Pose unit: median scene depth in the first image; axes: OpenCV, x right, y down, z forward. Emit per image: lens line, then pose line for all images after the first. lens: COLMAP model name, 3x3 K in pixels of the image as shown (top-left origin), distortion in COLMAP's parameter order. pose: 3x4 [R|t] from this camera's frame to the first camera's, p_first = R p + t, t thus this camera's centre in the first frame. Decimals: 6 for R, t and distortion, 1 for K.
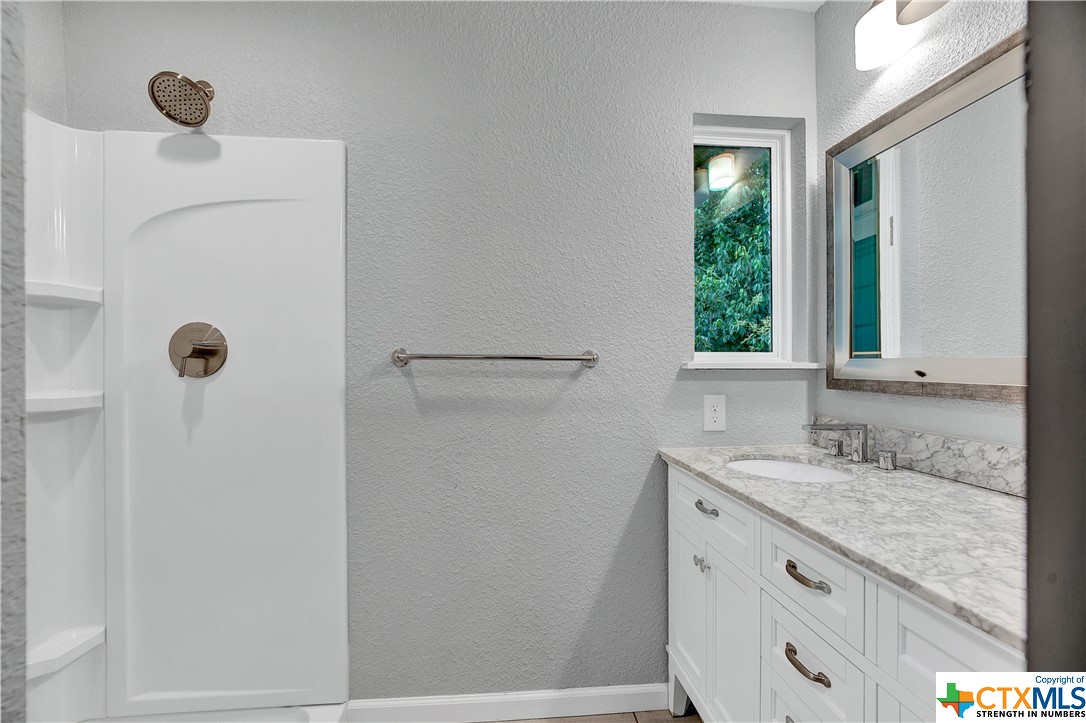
lens RADIAL K [[509.0, 0, 554.4], [0, 509.0, 361.7], [0, 0, 1]] dist [-0.002944, -0.000251]
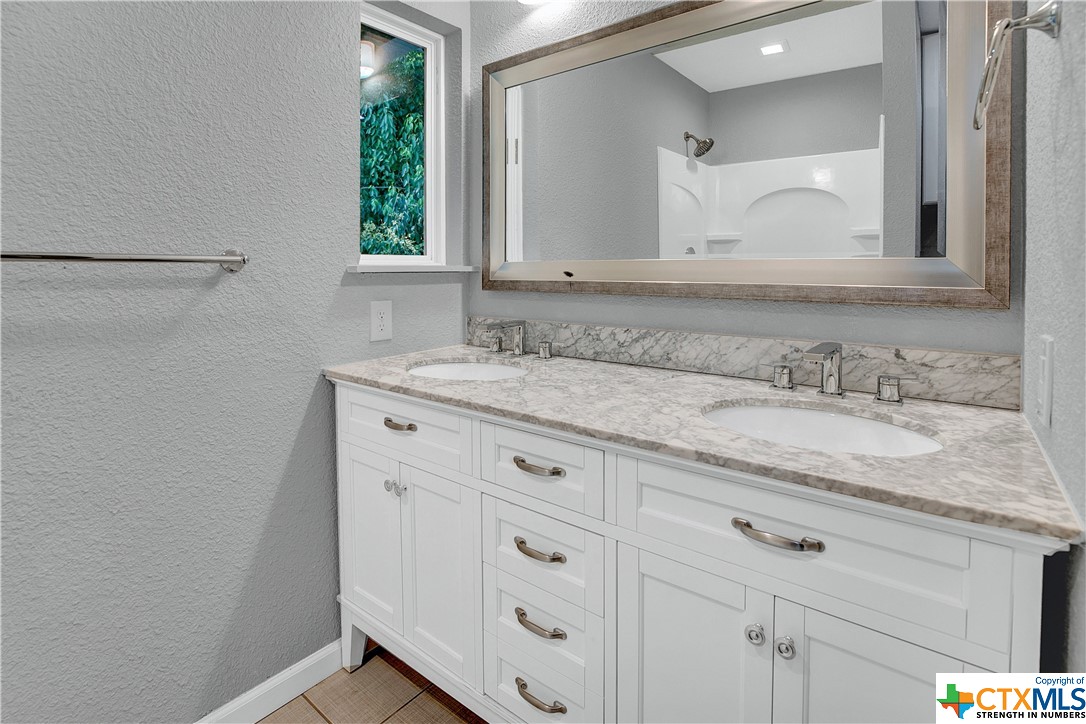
lens RADIAL K [[530.3, 0, 542.2], [0, 530.3, 269.9], [0, 0, 1]] dist [-0.009878, 0.000776]
pose [[0.709750, -0.004985, 0.704436, -0.160787], [0.002007, 0.999985, 0.005055, 0.005547], [-0.704451, -0.002174, 0.709749, 0.129276]]
